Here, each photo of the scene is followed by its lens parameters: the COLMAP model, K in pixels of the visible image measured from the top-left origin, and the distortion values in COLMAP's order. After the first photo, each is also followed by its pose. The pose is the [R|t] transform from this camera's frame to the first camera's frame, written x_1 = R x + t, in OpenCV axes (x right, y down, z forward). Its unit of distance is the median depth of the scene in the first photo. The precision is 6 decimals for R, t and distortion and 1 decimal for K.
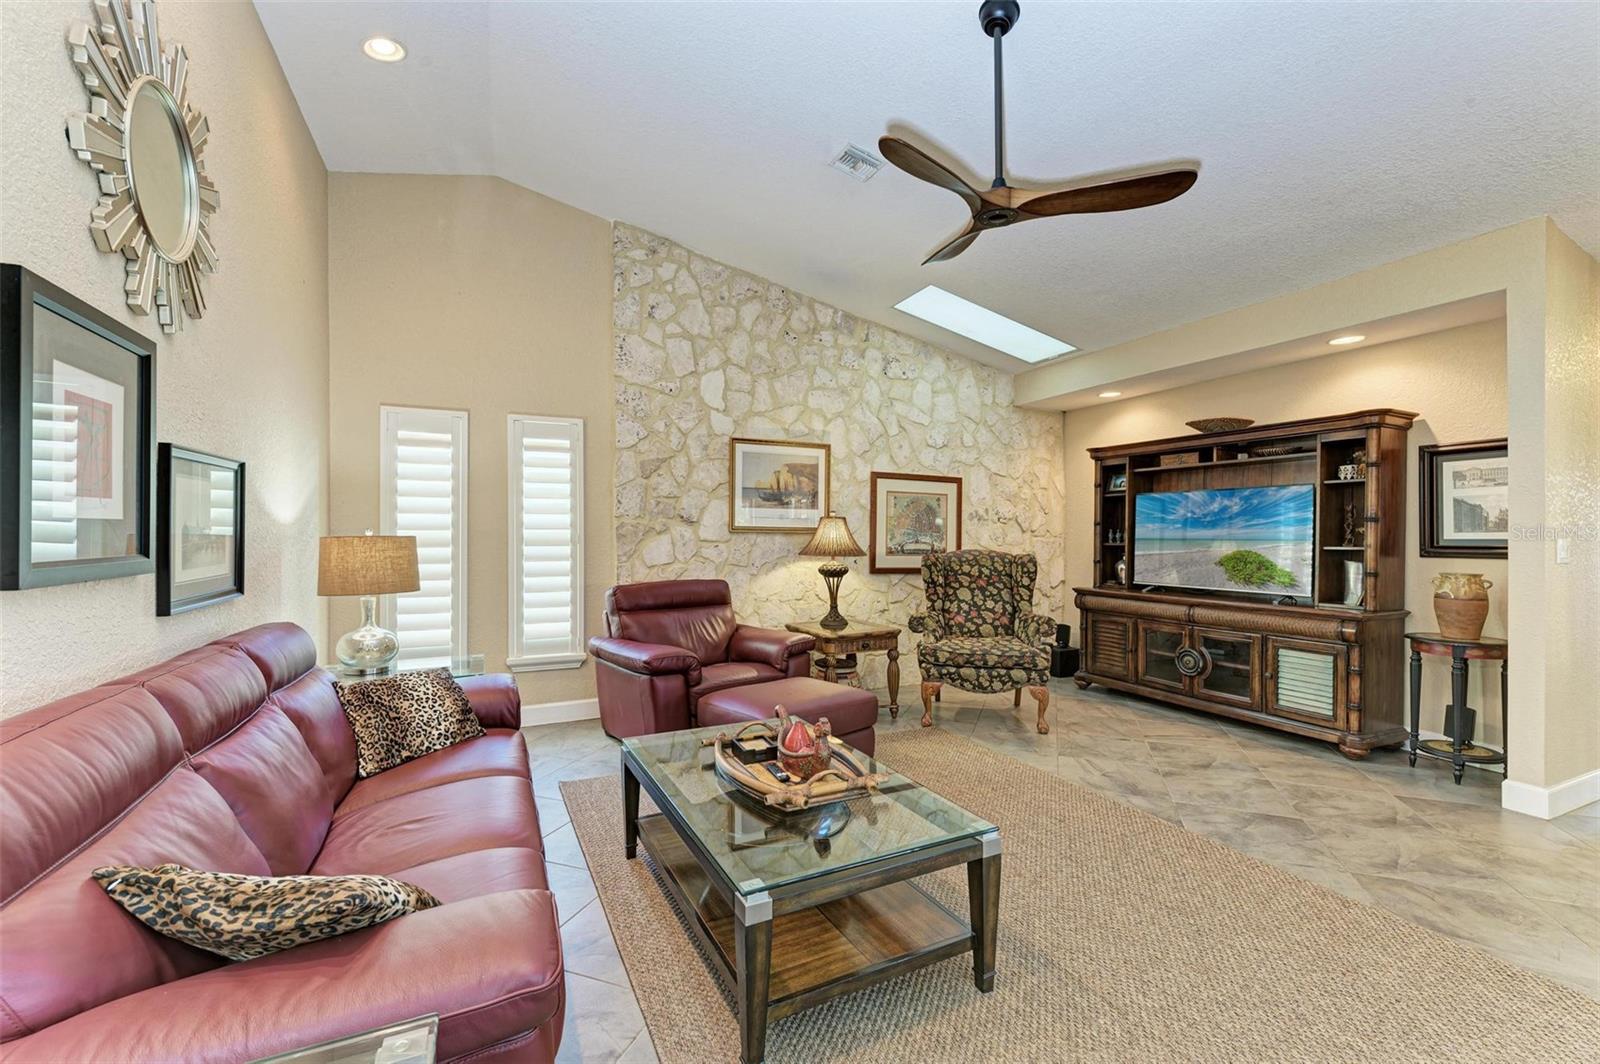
lens RADIAL K [[672.8, 0, 802.7], [0, 672.8, 537.6], [0, 0, 1]] dist [0.025251, -0.010340]
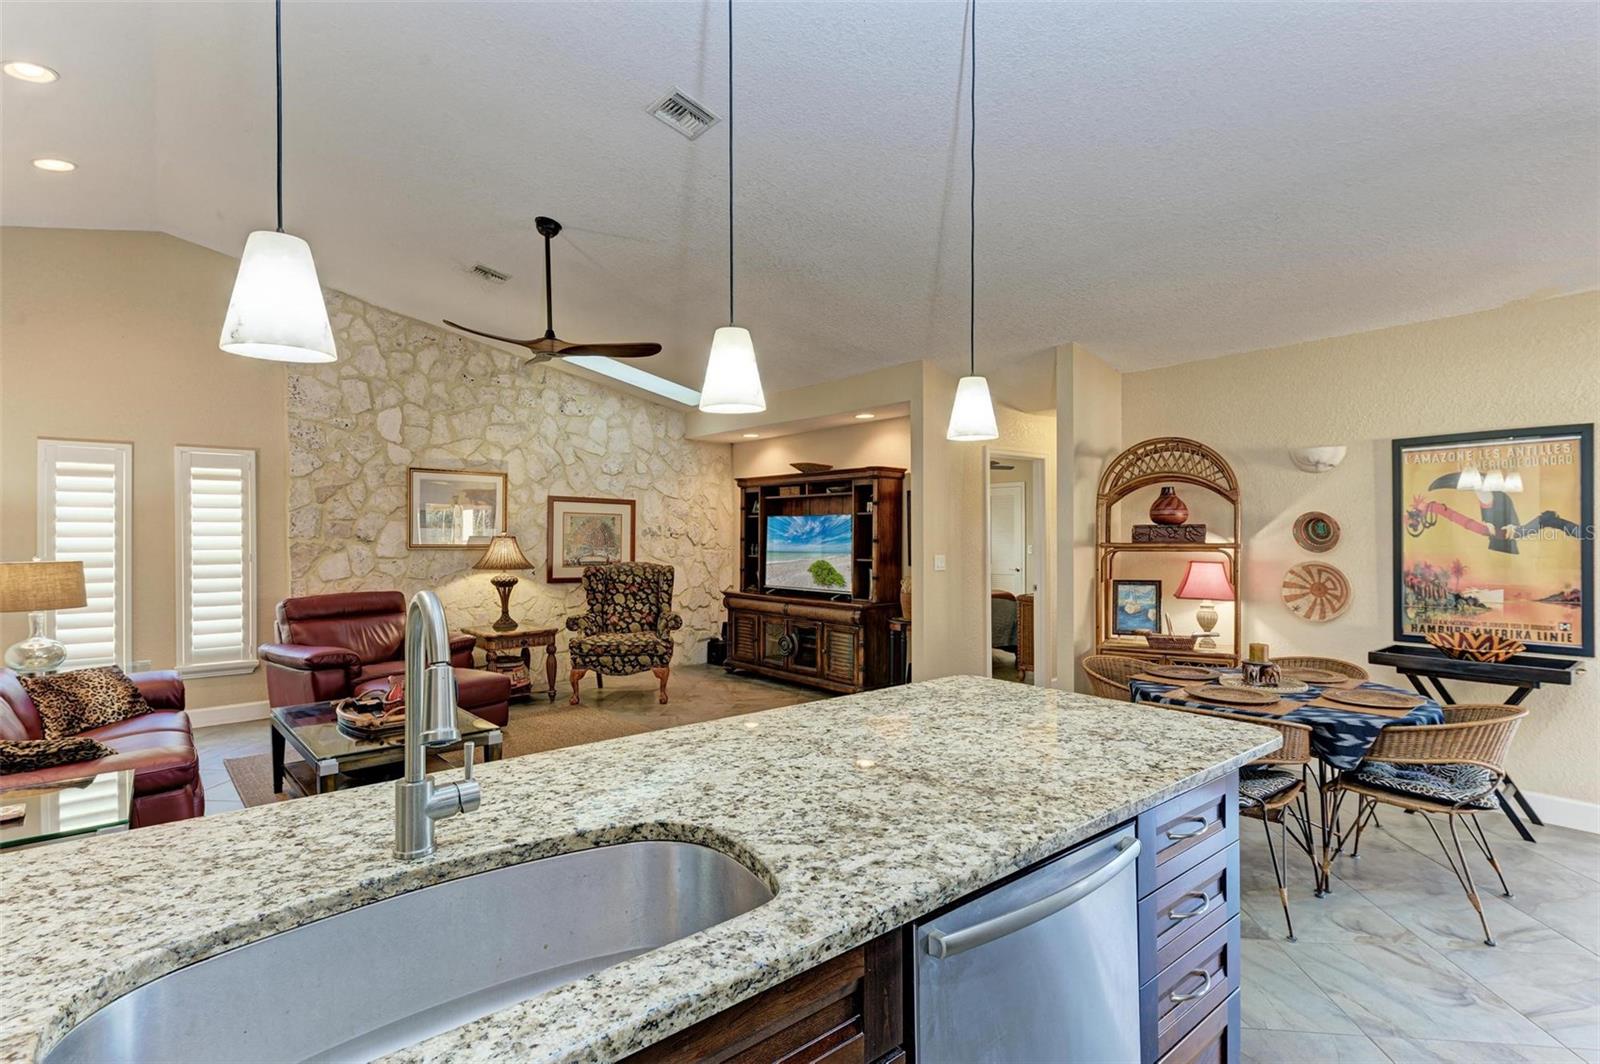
lens RADIAL K [[767.2, 0, 795.7], [0, 767.2, 537.6], [0, 0, 1]] dist [0.042821, -0.017149]
pose [[0.968007, -0.002635, 0.250910, 0.201760], [0.002511, 0.999997, 0.000812, -0.028030], [-0.250912, -0.000156, 0.968010, -0.443048]]
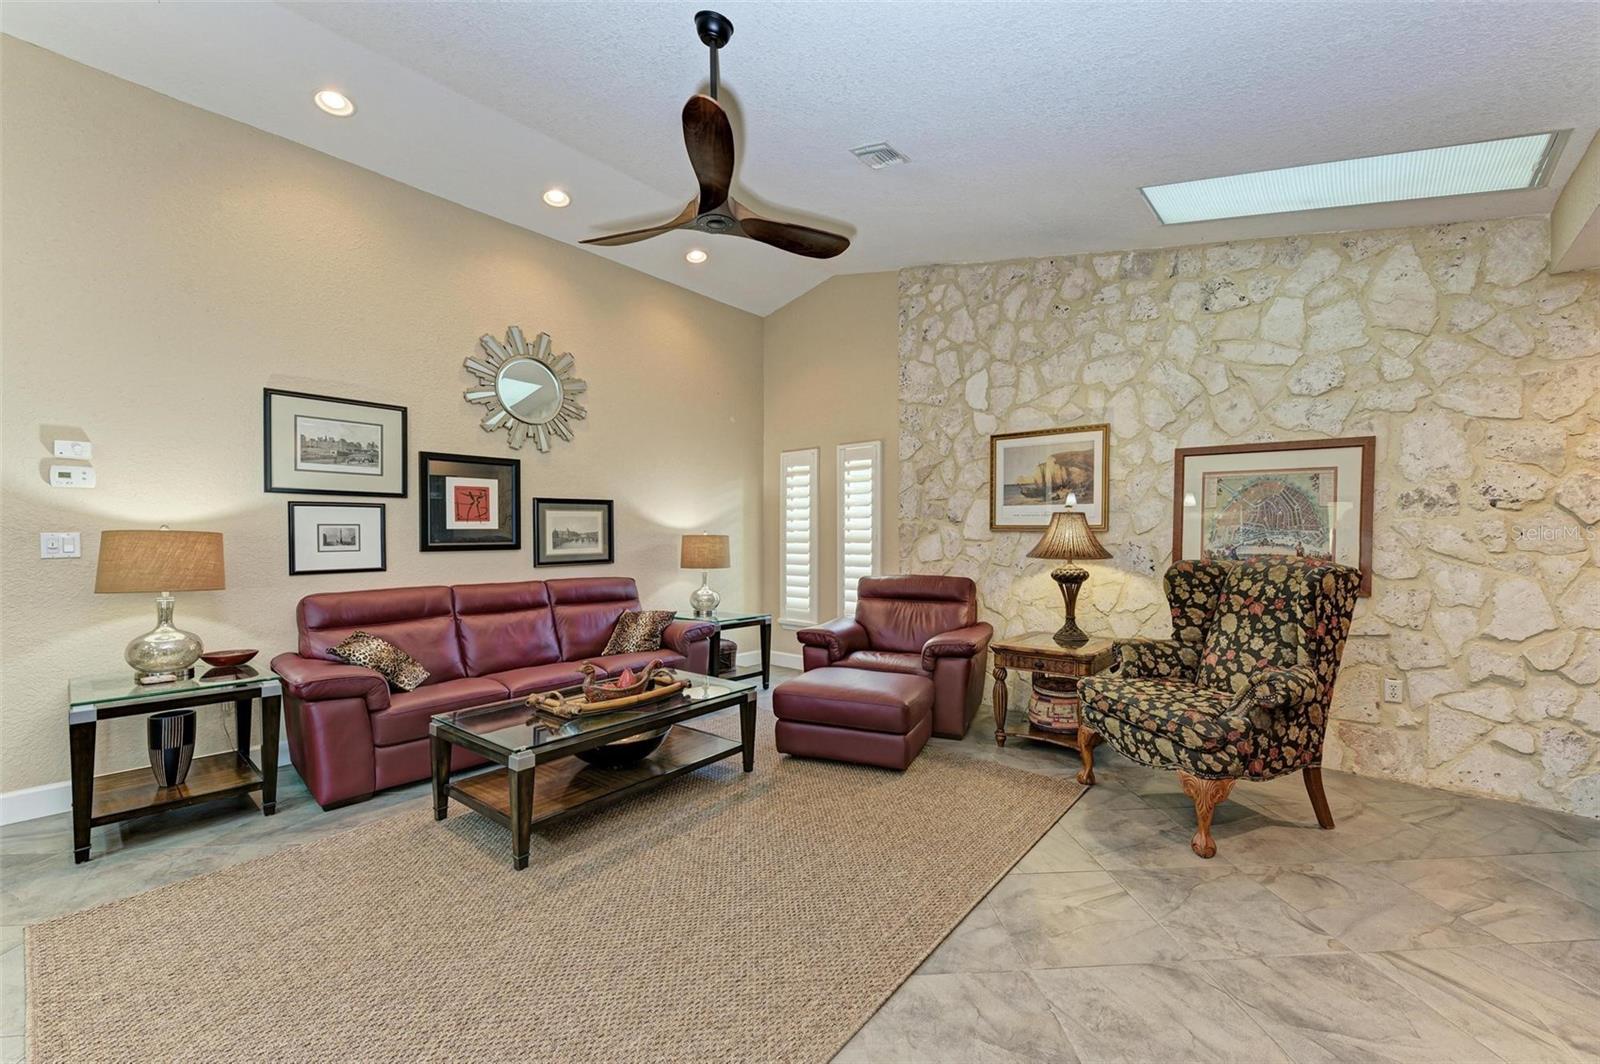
lens RADIAL K [[639.9, 0, 830.7], [0, 639.9, 538.2], [0, 0, 1]] dist [0.016139, -0.000105]
pose [[0.429610, 0.003425, -0.903008, 0.646908], [-0.001599, 0.999994, 0.003032, -0.000228], [0.903013, 0.000142, 0.429613, 0.384930]]
